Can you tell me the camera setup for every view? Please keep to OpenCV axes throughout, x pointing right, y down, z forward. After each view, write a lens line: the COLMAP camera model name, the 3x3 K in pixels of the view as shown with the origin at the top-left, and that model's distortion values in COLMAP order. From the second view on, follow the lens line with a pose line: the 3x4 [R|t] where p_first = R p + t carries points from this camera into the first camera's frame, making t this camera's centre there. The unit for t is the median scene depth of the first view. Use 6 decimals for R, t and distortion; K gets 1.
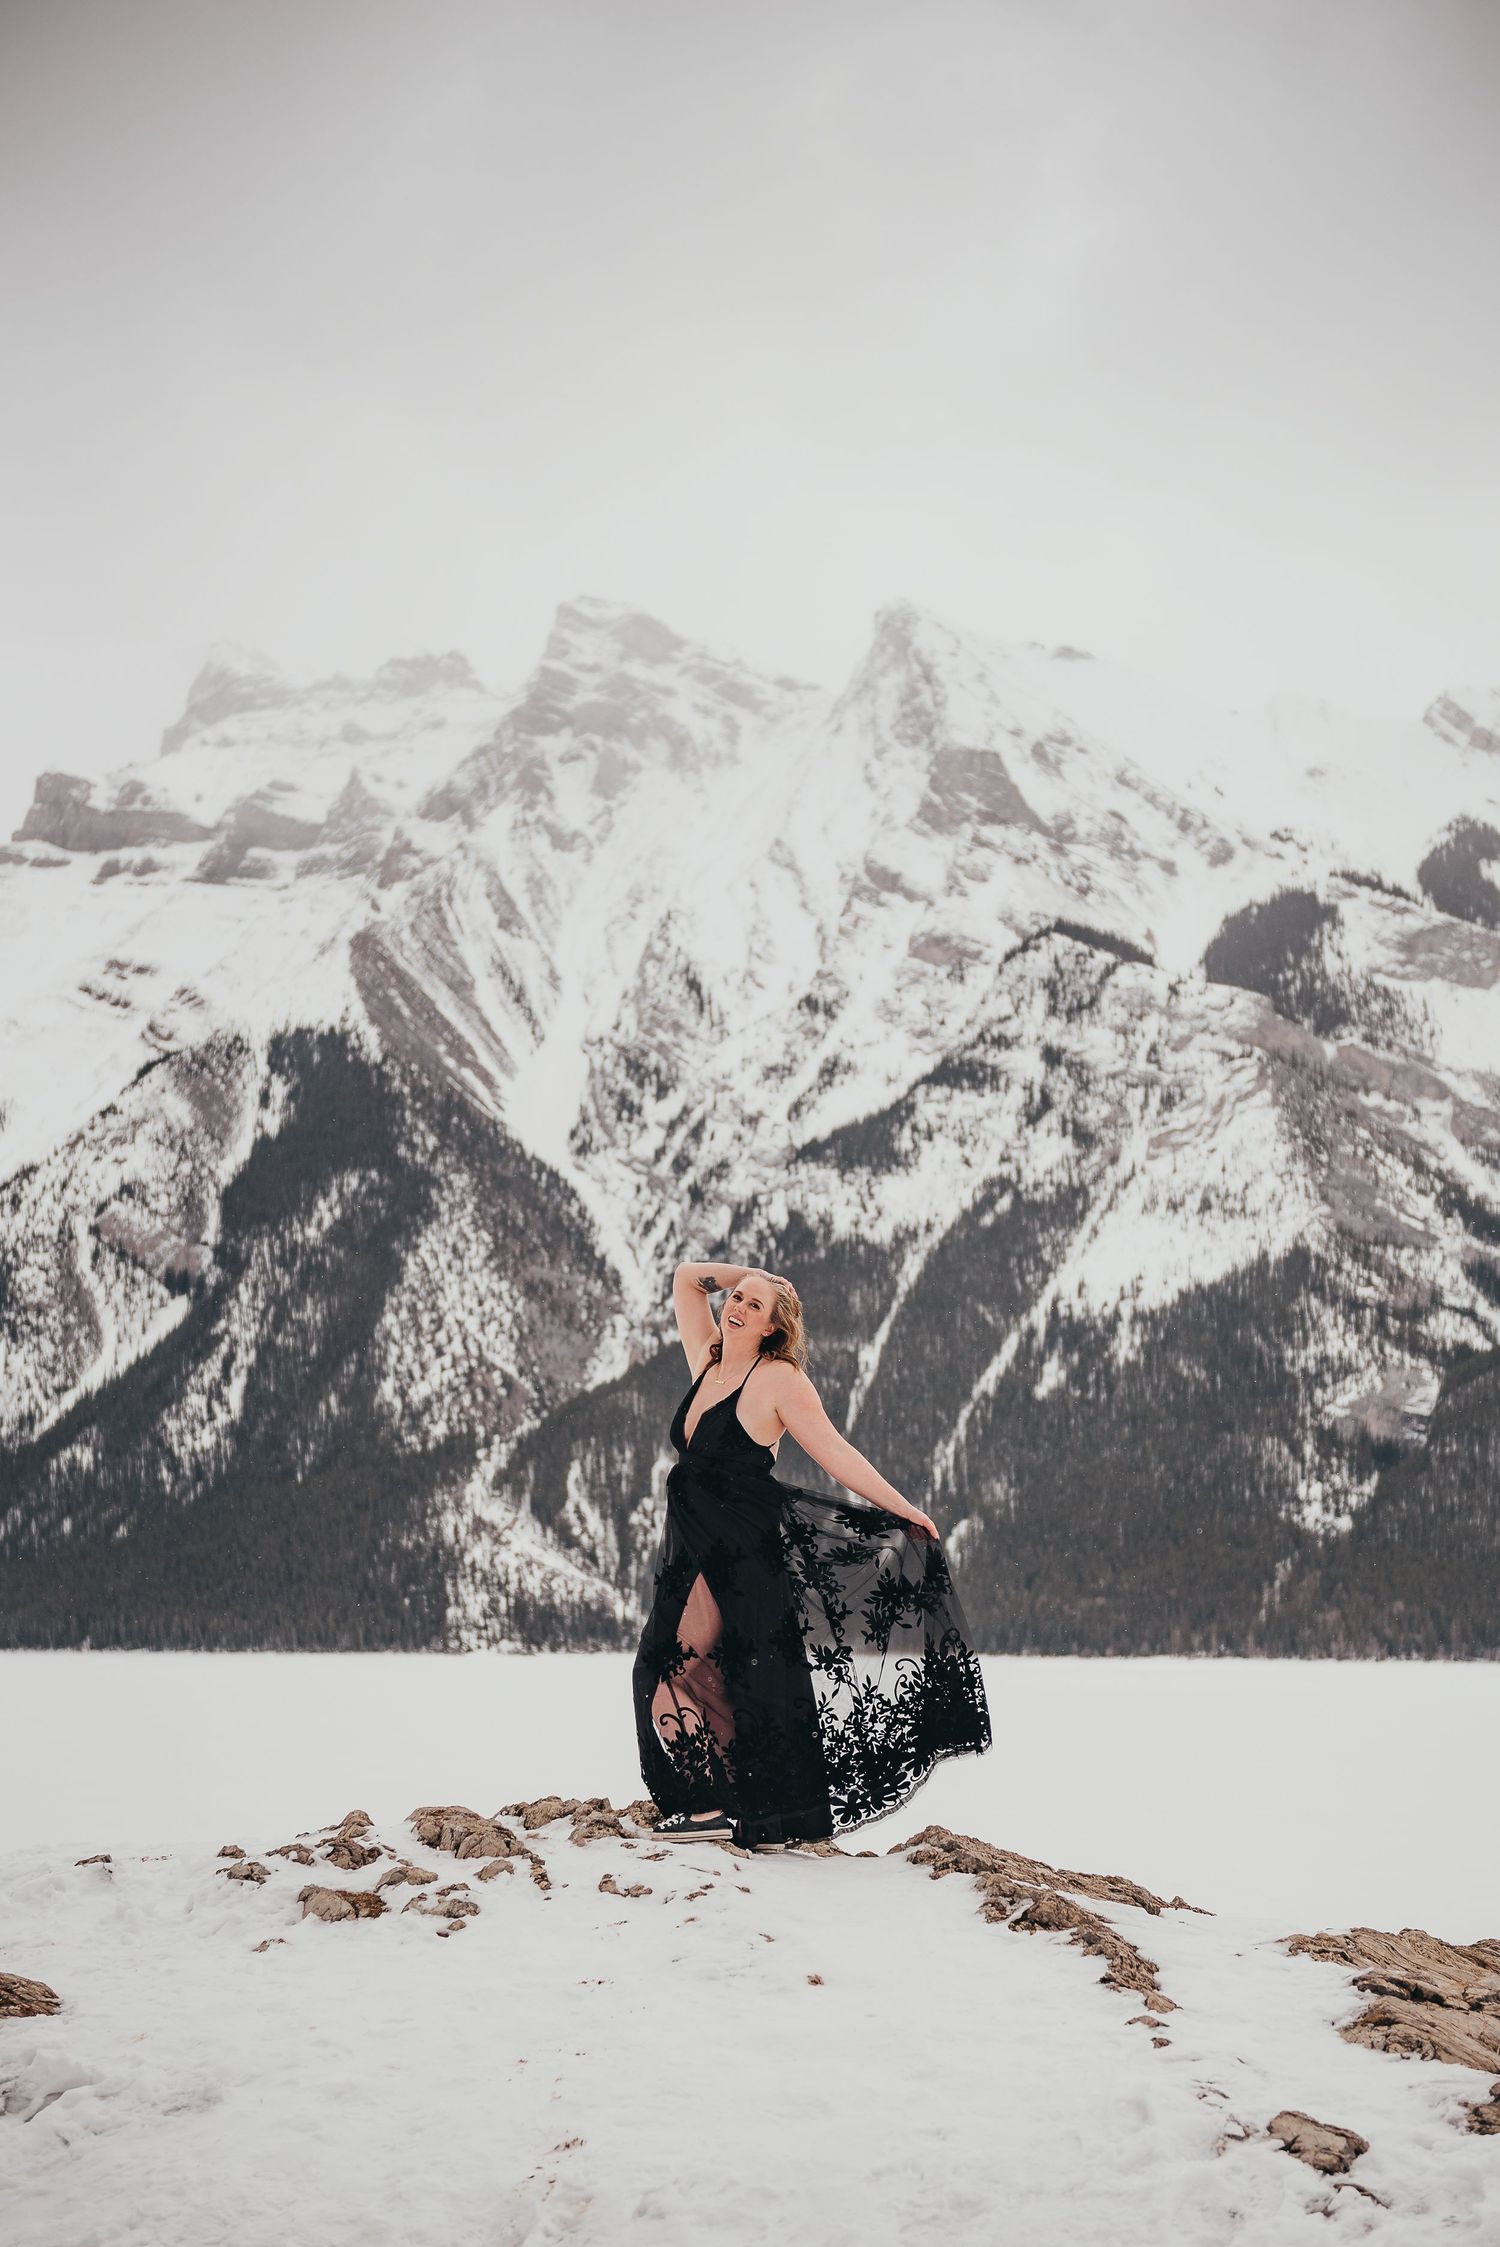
lens RADIAL K [[3665.7, 0, 835.9], [0, 3665.7, 1094.3], [0, 0, 1]] dist [0.089197, 0.000000]
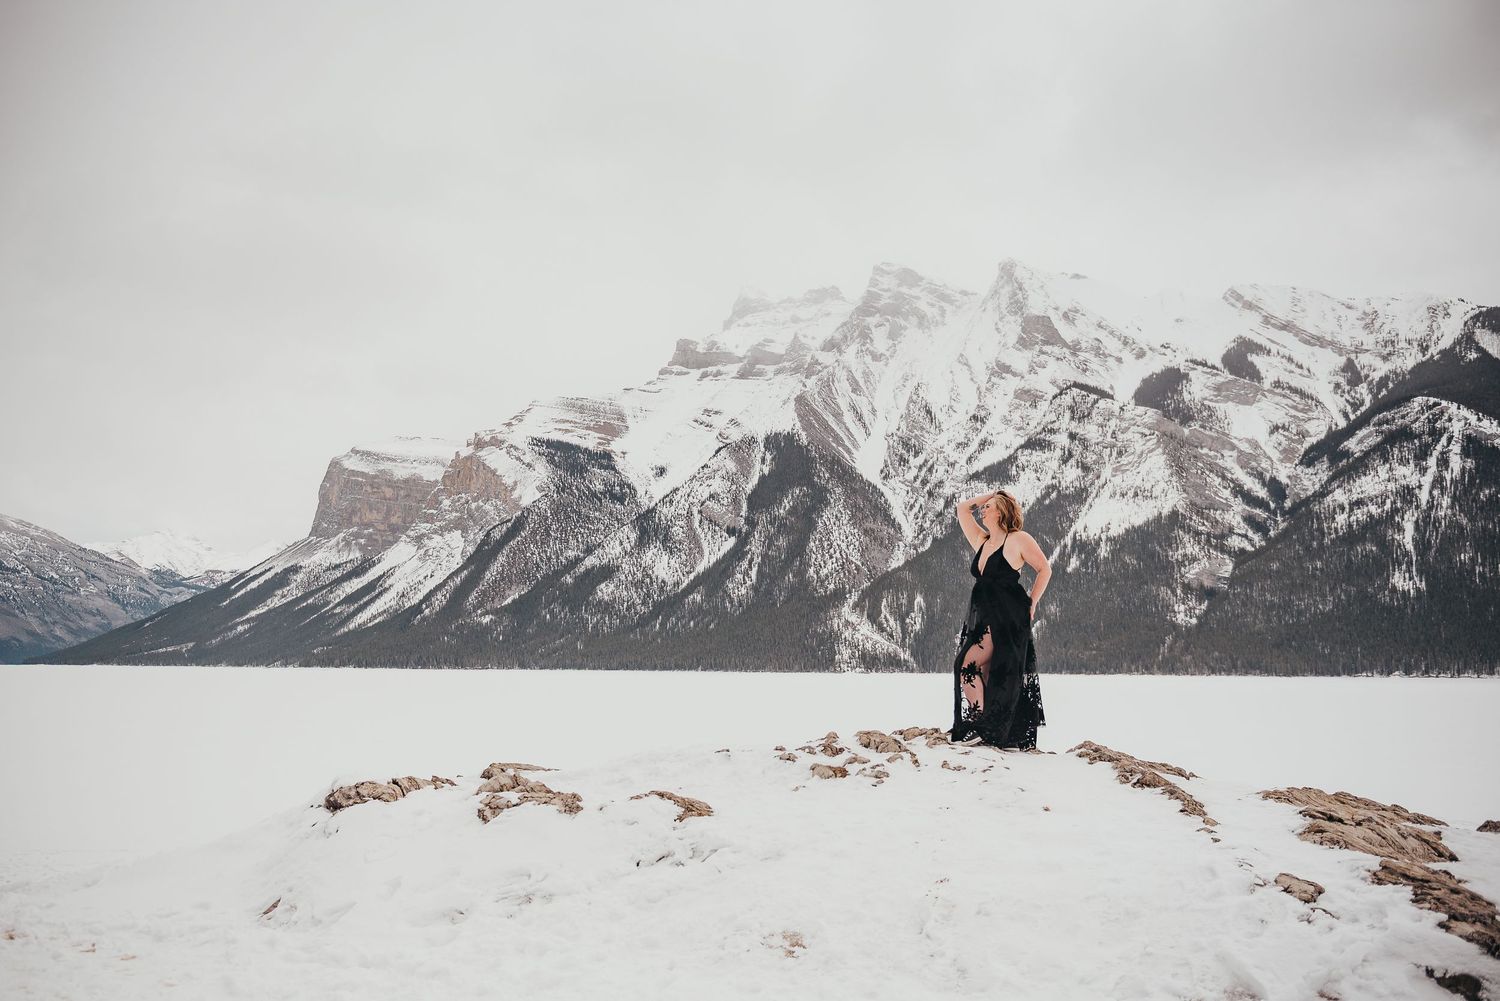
lens RADIAL K [[1157.5, 0, 752.7], [0, 1157.5, 493.9], [0, 0, 1]] dist [-0.015682, -0.013833]
pose [[0.991690, -0.017260, -0.127485, -0.058721], [0.015711, 0.999790, -0.013143, 0.036193], [0.127685, 0.011031, 0.991753, 0.182335]]
